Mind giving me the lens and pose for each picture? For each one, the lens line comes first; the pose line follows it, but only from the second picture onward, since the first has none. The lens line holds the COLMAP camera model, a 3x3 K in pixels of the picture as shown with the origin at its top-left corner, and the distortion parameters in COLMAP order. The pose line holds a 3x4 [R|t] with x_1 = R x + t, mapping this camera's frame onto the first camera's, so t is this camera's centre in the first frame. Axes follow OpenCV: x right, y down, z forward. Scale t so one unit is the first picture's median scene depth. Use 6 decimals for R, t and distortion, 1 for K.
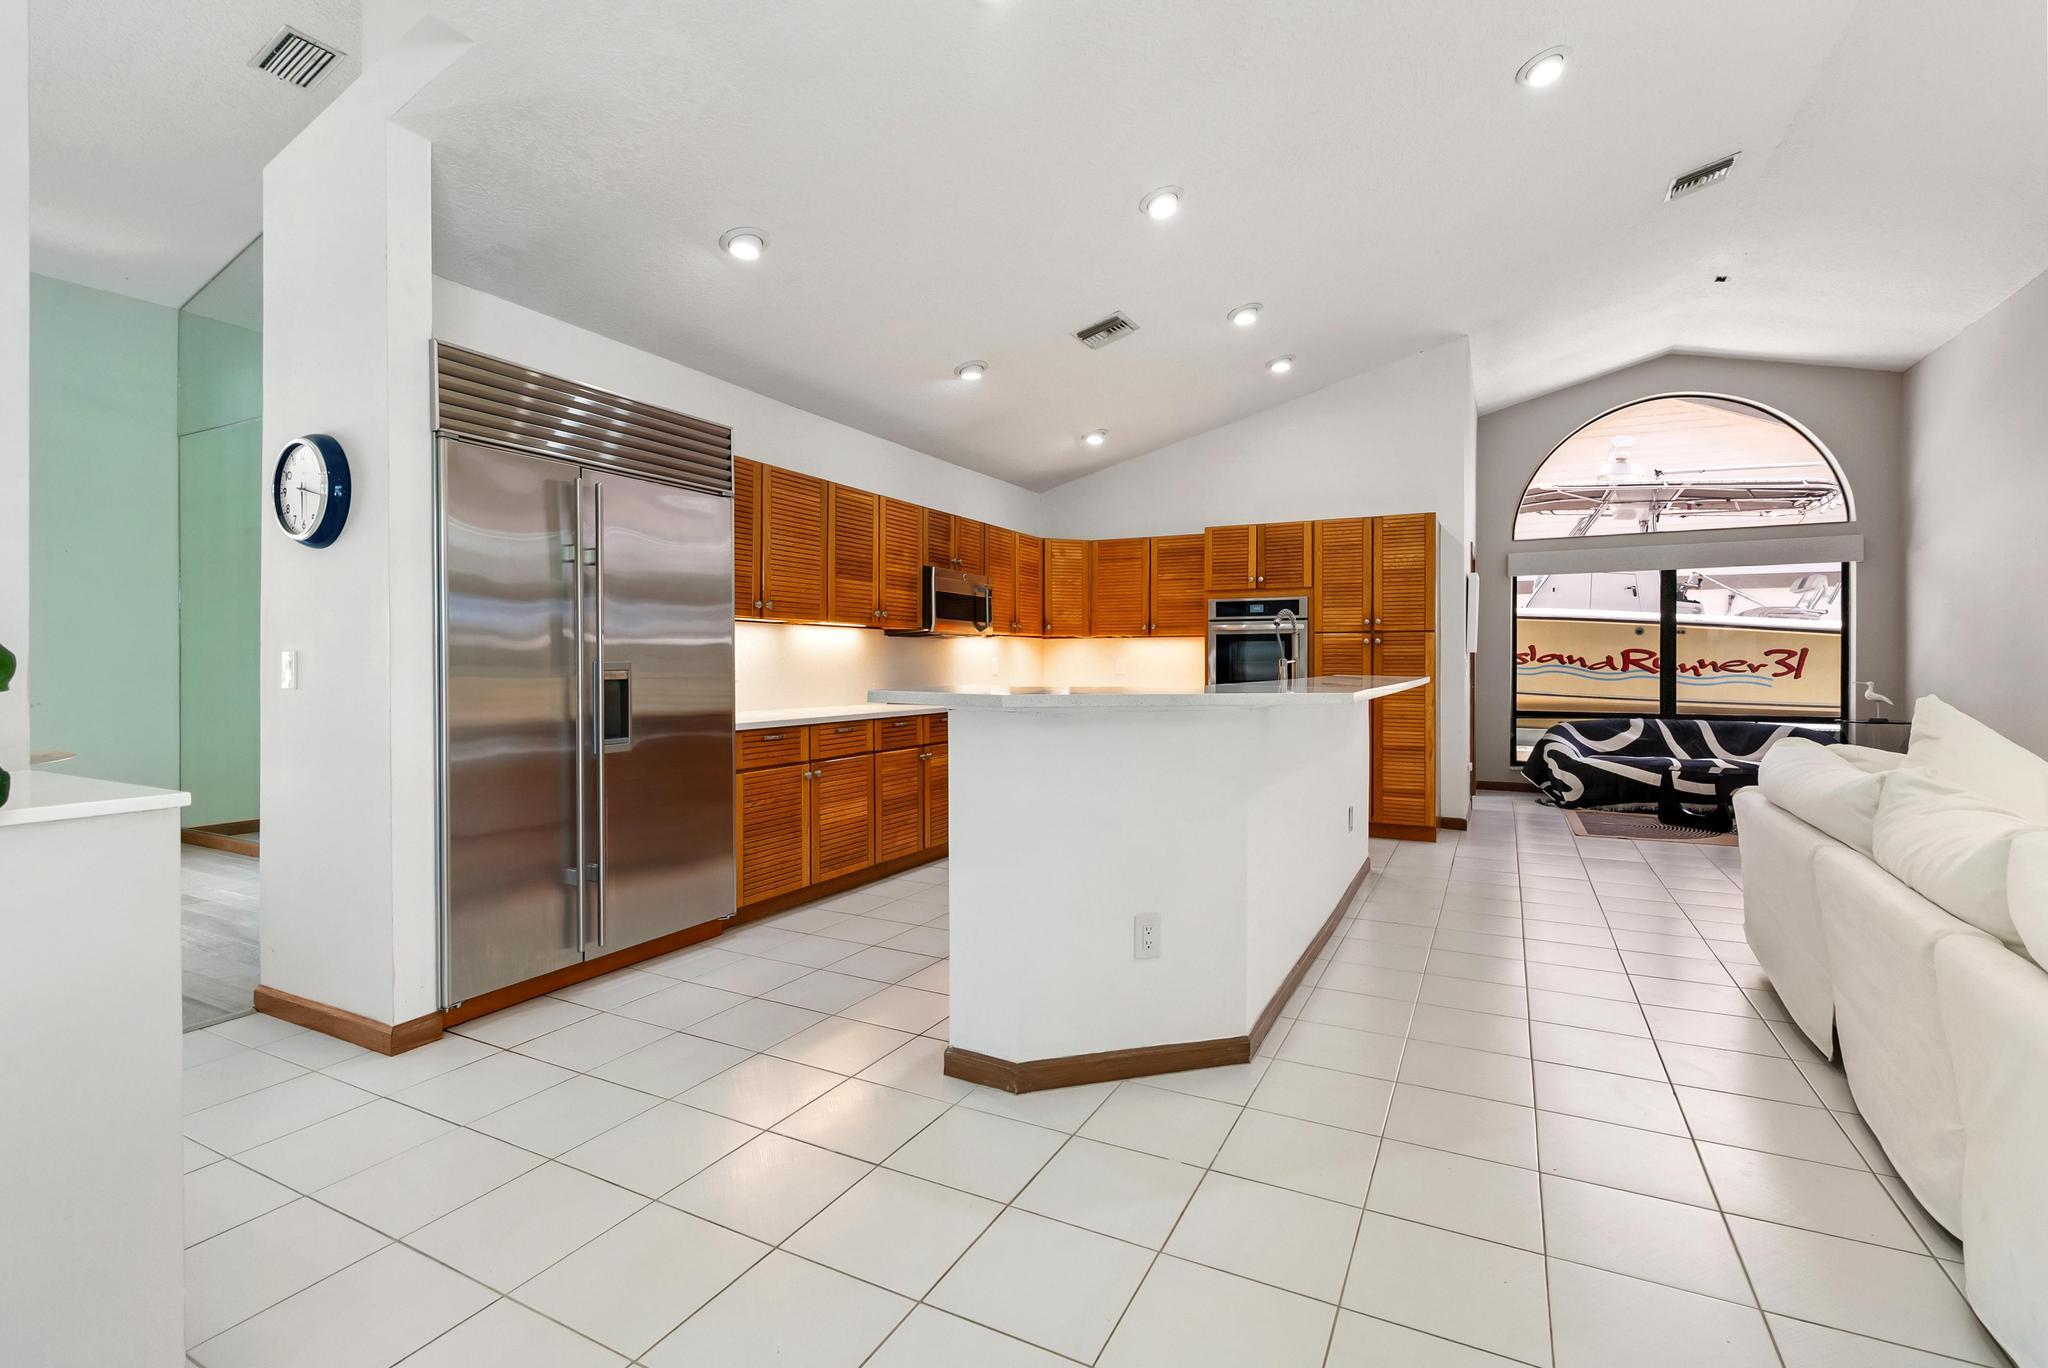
lens RADIAL K [[926.1, 0, 1028.4], [0, 926.1, 669.8], [0, 0, 1]] dist [-0.000540, 0.000289]
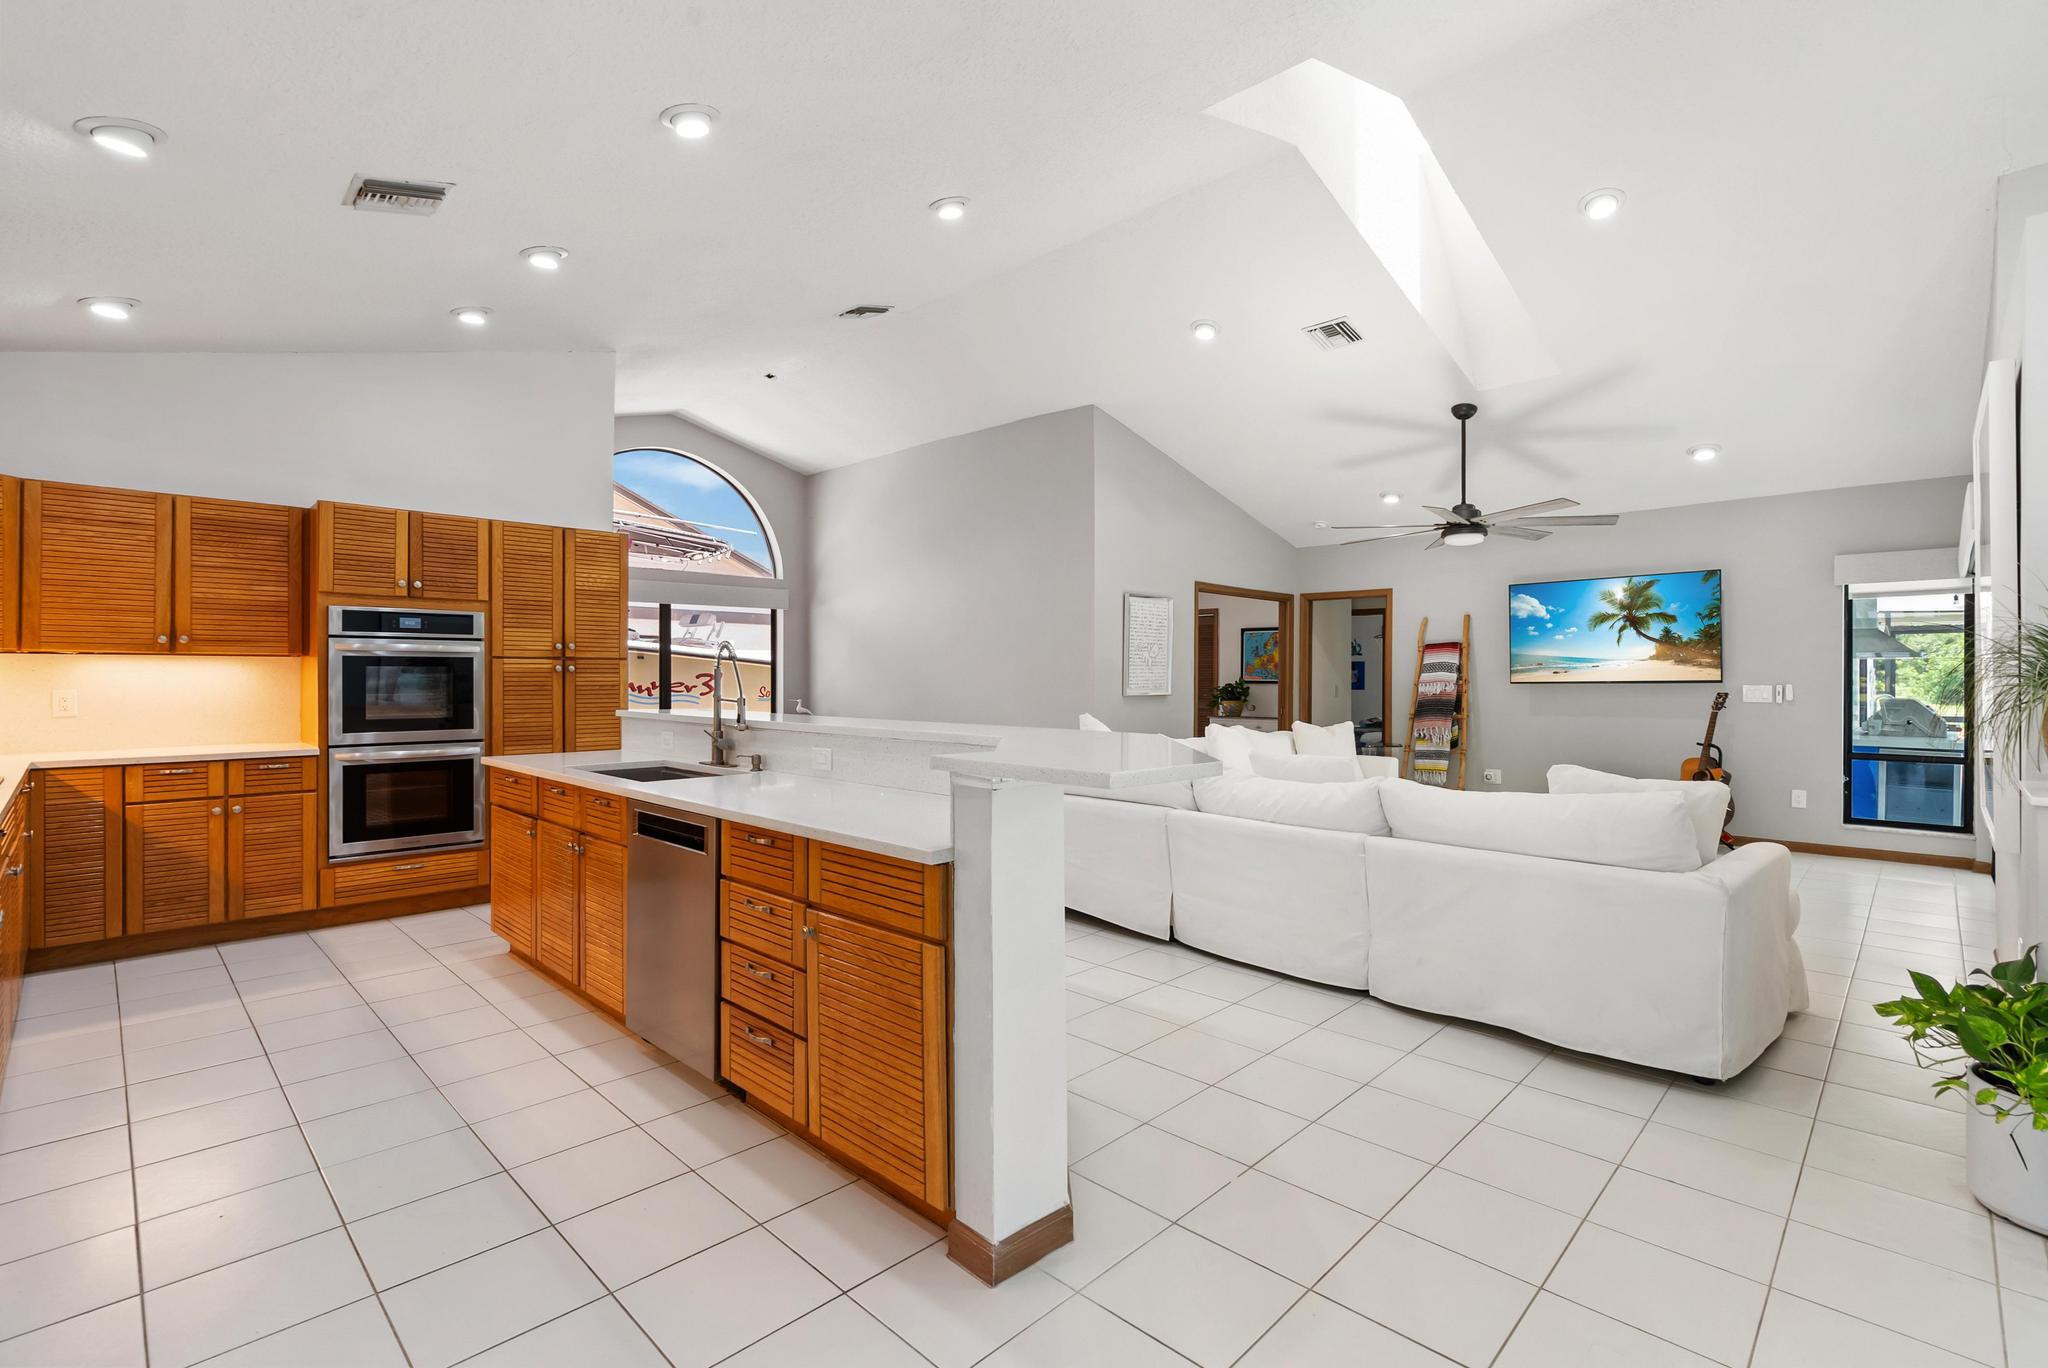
lens RADIAL K [[927.3, 0, 1022.7], [0, 927.3, 677.6], [0, 0, 1]] dist [-0.002069, 0.000218]
pose [[0.300624, -0.002598, 0.953739, -0.285371], [0.006311, 0.999980, 0.000735, -0.017344], [-0.953722, 0.005798, 0.300634, 0.271204]]
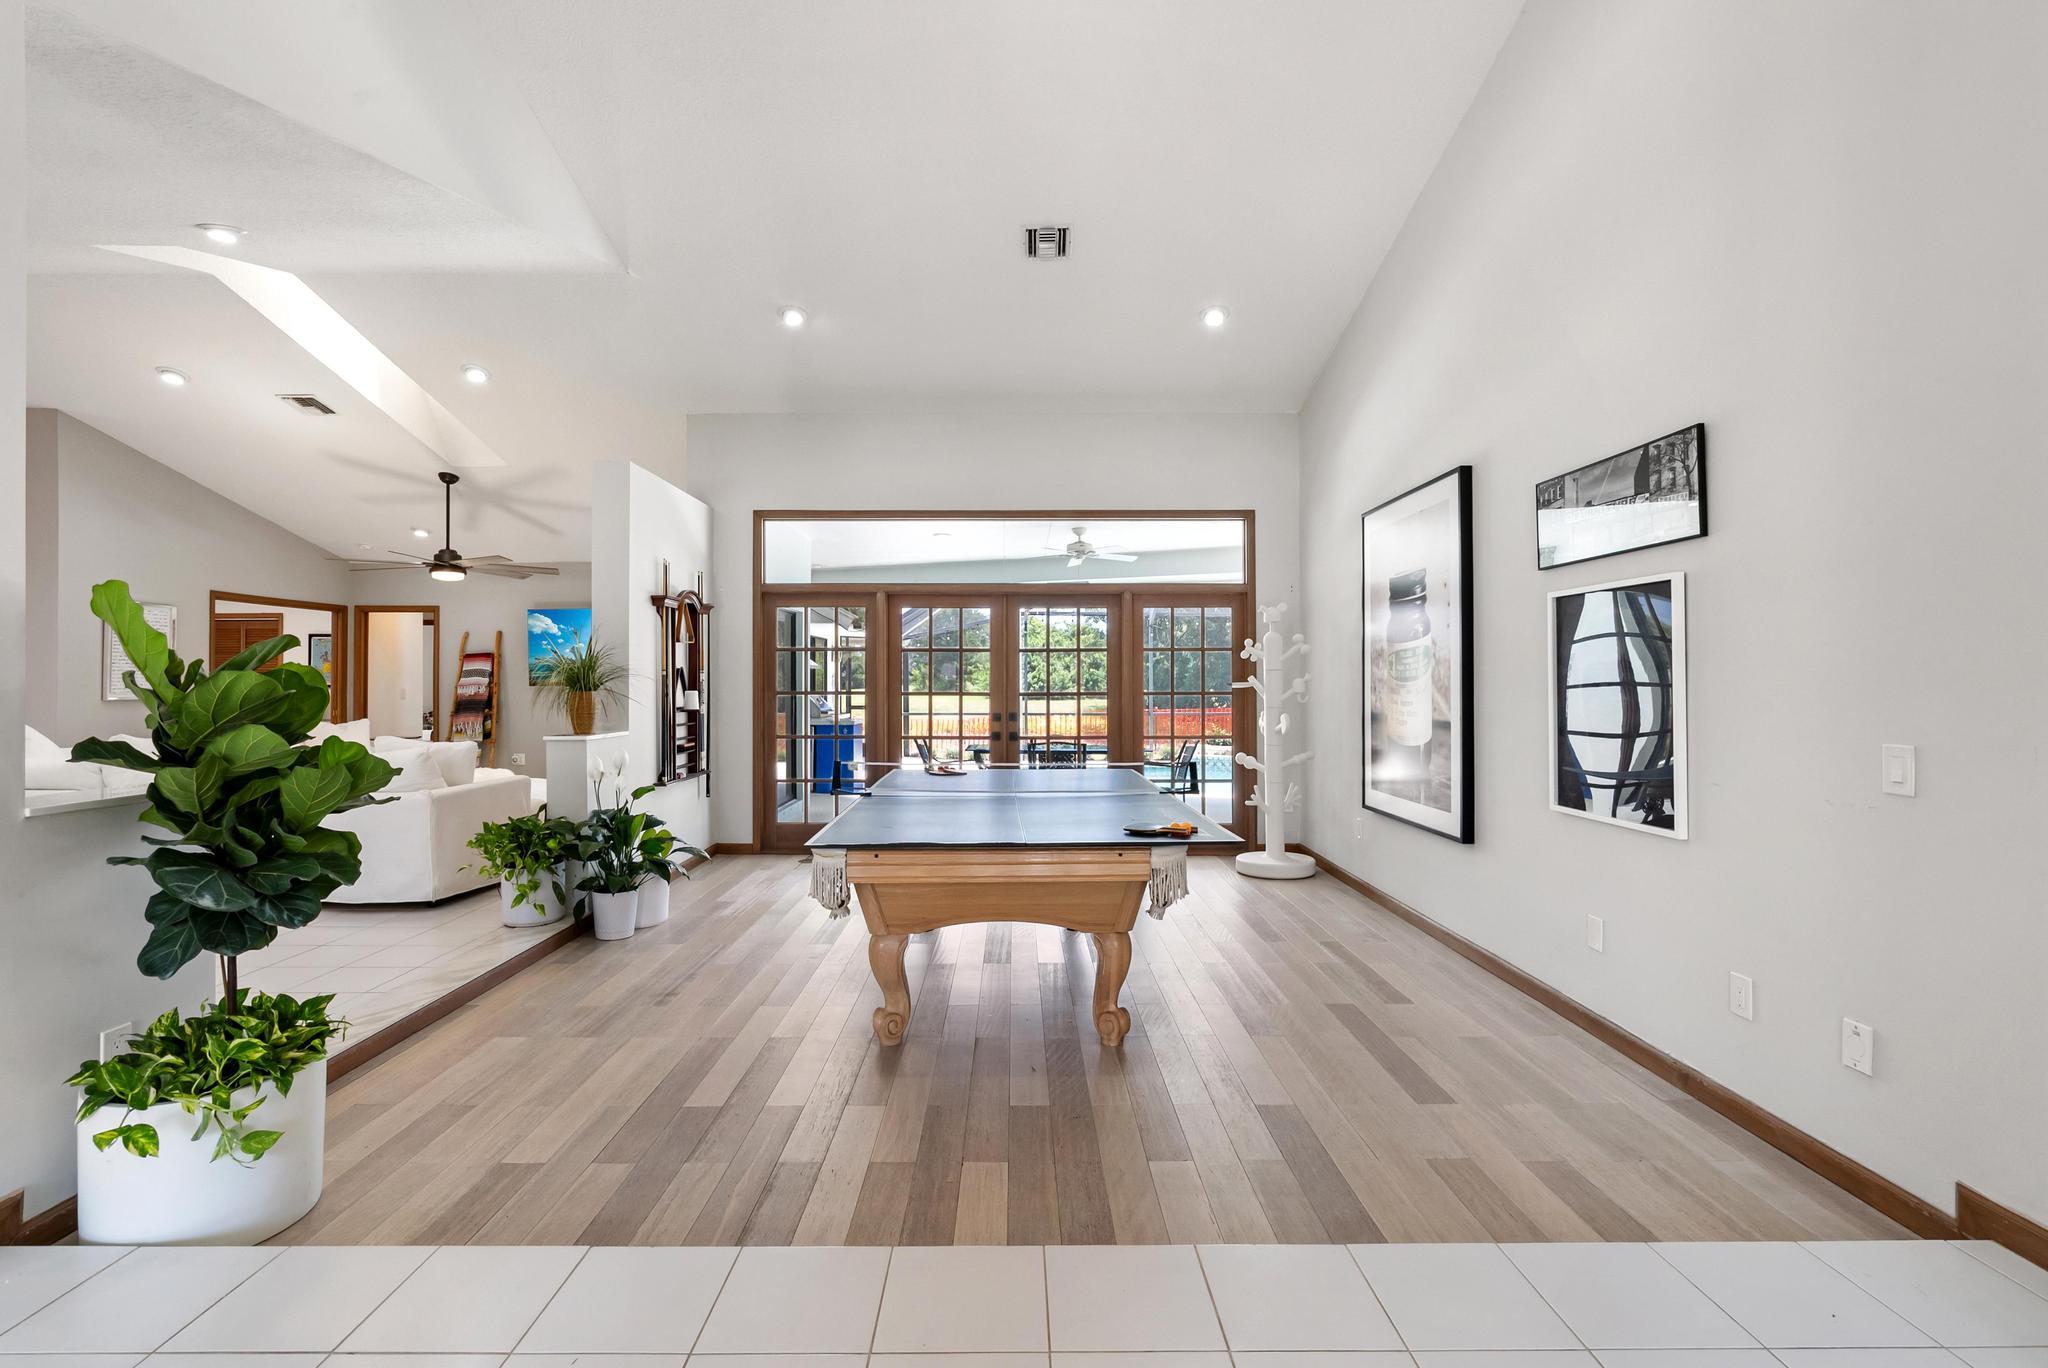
lens RADIAL K [[932.4, 0, 1022.6], [0, 932.4, 673.9], [0, 0, 1]] dist [-0.004007, 0.000447]
pose [[-0.458646, 0.004910, 0.888605, -0.670596], [0.007471, 0.999971, -0.001669, -0.016412], [-0.888588, 0.005873, -0.458670, 0.035284]]
